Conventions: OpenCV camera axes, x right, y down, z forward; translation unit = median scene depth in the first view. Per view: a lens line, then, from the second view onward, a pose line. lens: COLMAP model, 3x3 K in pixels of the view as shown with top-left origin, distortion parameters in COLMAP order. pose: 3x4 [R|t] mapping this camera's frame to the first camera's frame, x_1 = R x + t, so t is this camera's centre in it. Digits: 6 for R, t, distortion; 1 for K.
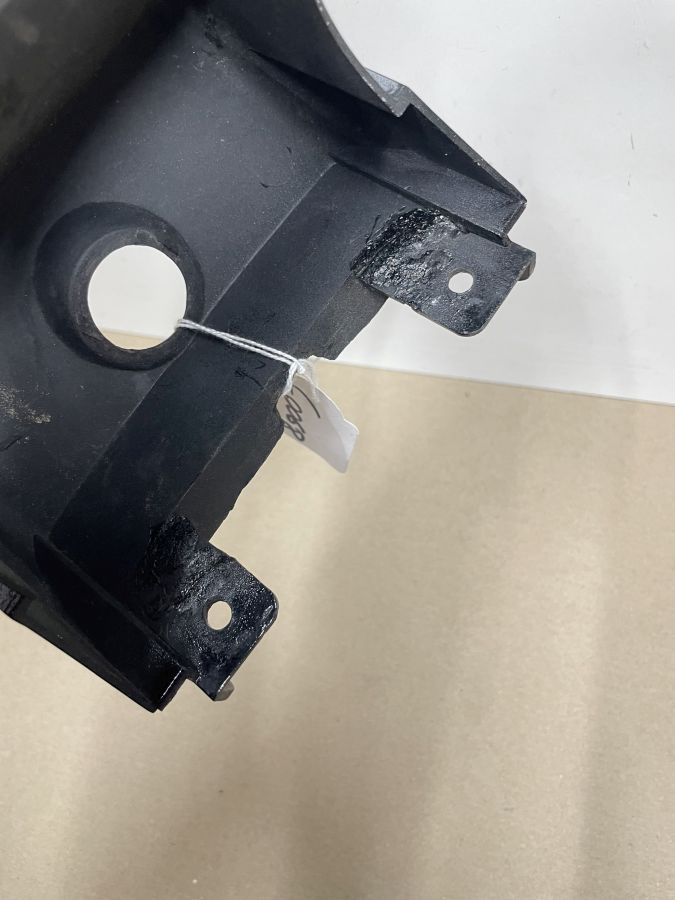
lens RADIAL K [[671.1, 0, 337.5], [0, 671.1, 450.0], [0, 0, 1]] dist [0.009491, -0.055167]
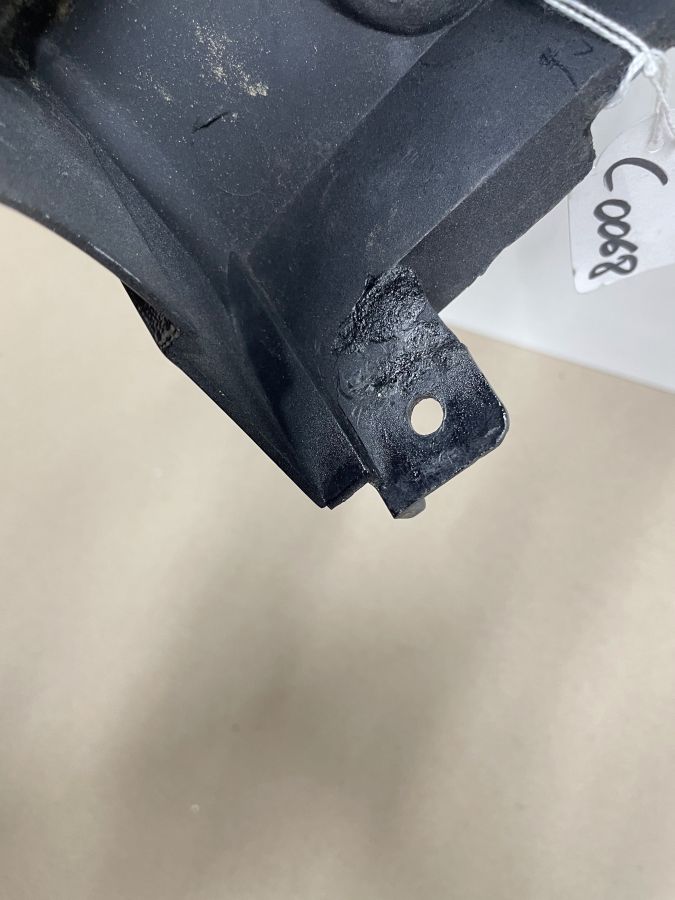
lens RADIAL K [[693.5, 0, 357.0], [0, 693.5, 451.8], [0, 0, 1]] dist [0.008460, -0.059304]
pose [[0.912410, 0.297287, -0.281297, -0.019211], [-0.179497, 0.908339, 0.377758, 0.006671], [0.367815, -0.294179, 0.882140, 0.267588]]
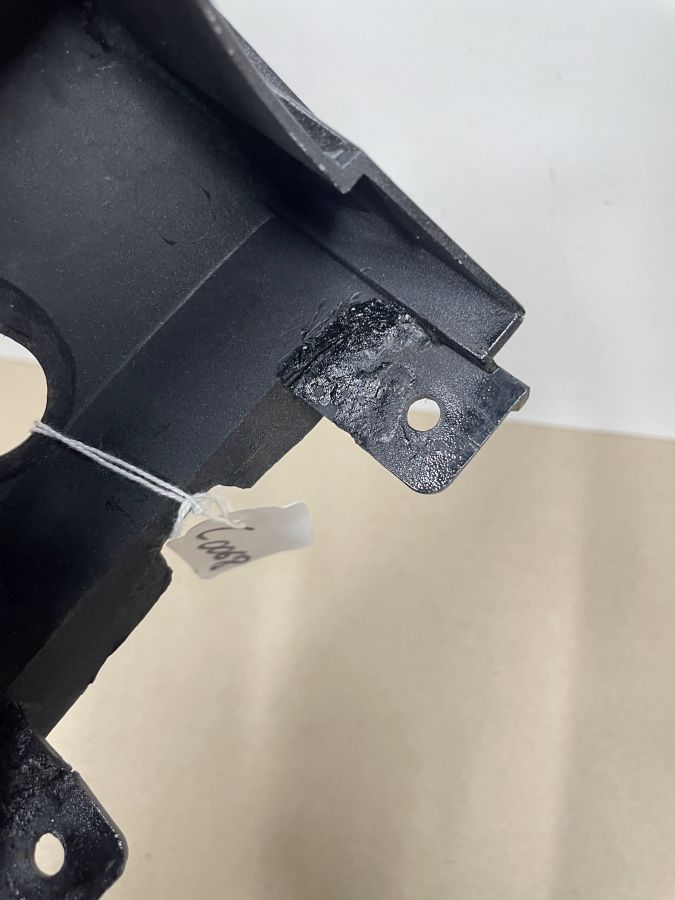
lens RADIAL K [[693.5, 0, 357.0], [0, 693.5, 451.8], [0, 0, 1]] dist [0.008460, -0.059304]
pose [[0.995736, 0.083234, 0.039785, 0.083938], [-0.085304, 0.994916, 0.053529, -0.238375], [-0.035128, -0.056695, 0.997773, 0.251075]]
